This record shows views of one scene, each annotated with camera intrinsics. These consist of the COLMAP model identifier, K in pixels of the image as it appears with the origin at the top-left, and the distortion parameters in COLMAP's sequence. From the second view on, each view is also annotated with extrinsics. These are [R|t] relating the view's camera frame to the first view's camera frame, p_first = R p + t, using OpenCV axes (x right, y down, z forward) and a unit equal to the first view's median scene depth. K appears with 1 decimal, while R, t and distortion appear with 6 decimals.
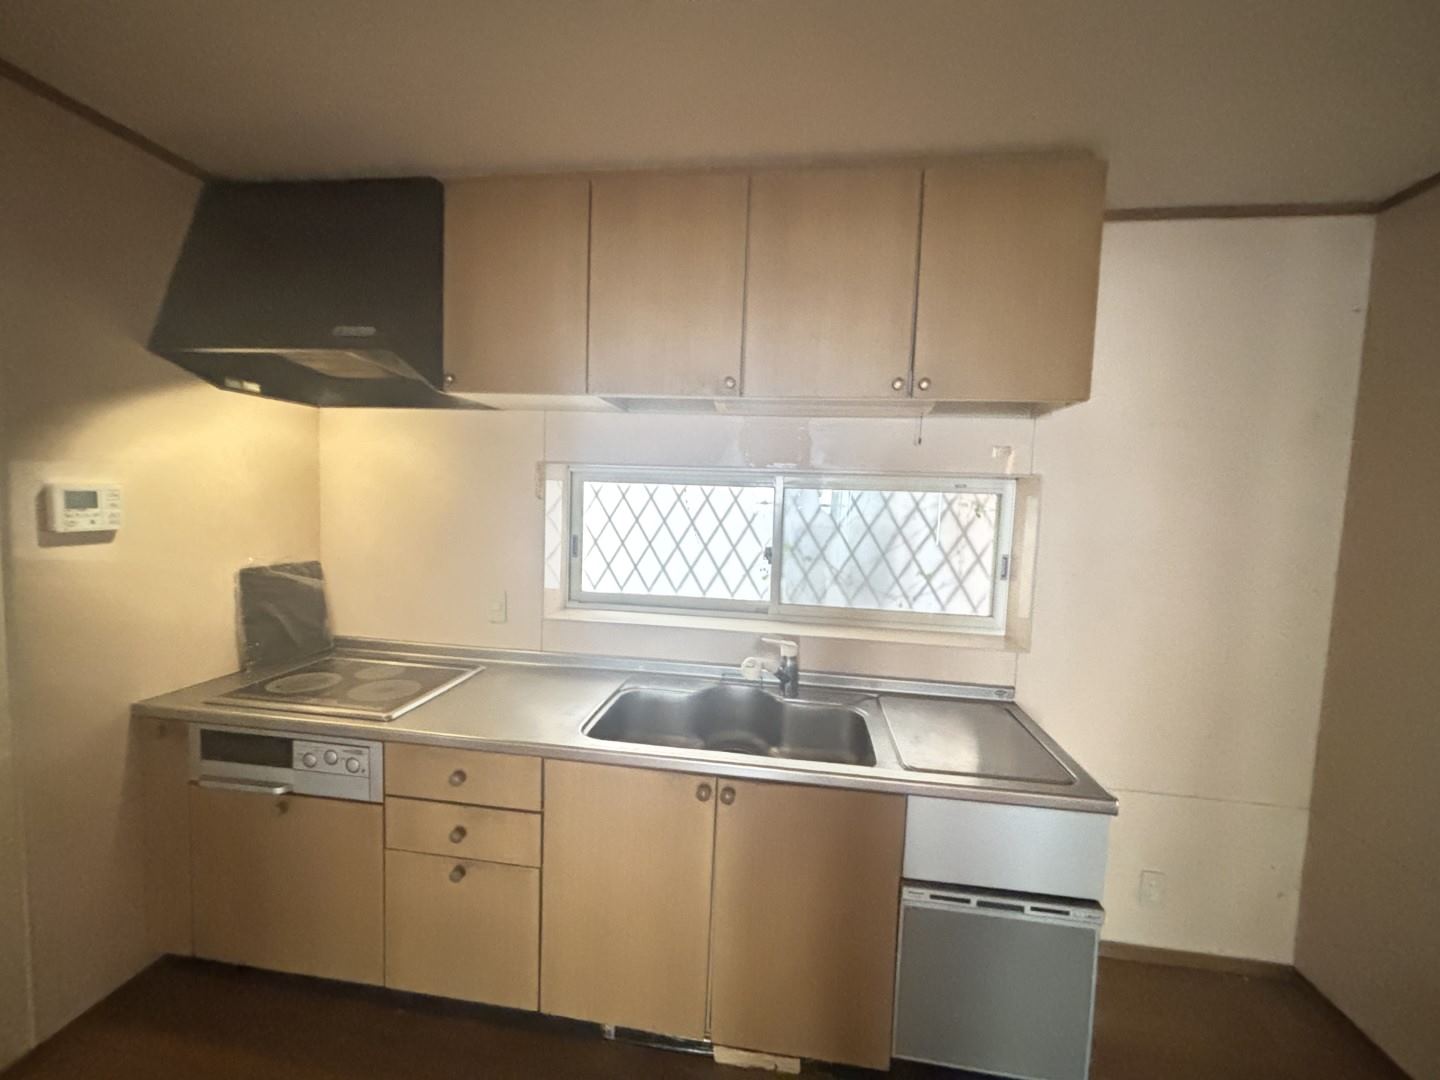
lens RADIAL K [[581.0, 0, 722.2], [0, 581.0, 540.8], [0, 0, 1]] dist [-0.001728, -0.000149]
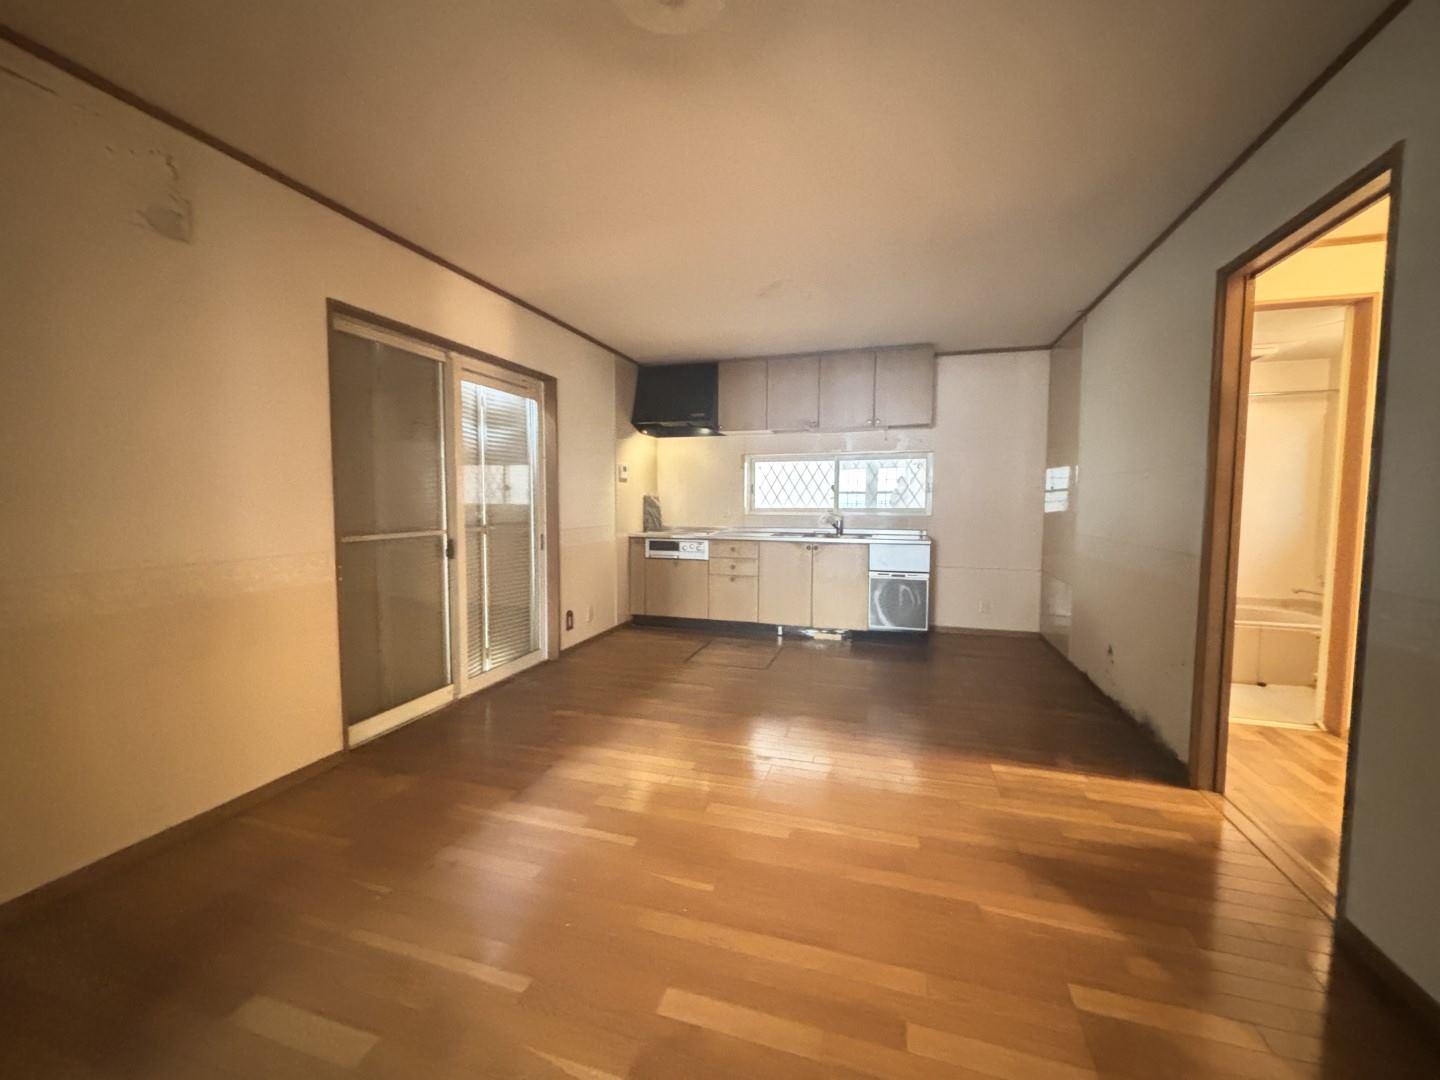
lens RADIAL K [[581.0, 0, 713.8], [0, 581.0, 537.6], [0, 0, 1]] dist [-0.001728, -0.000149]
pose [[0.984237, -0.021518, -0.175538, 0.014008], [0.019236, 0.999707, -0.014689, 0.300837], [0.175803, 0.011081, 0.984363, -1.751848]]
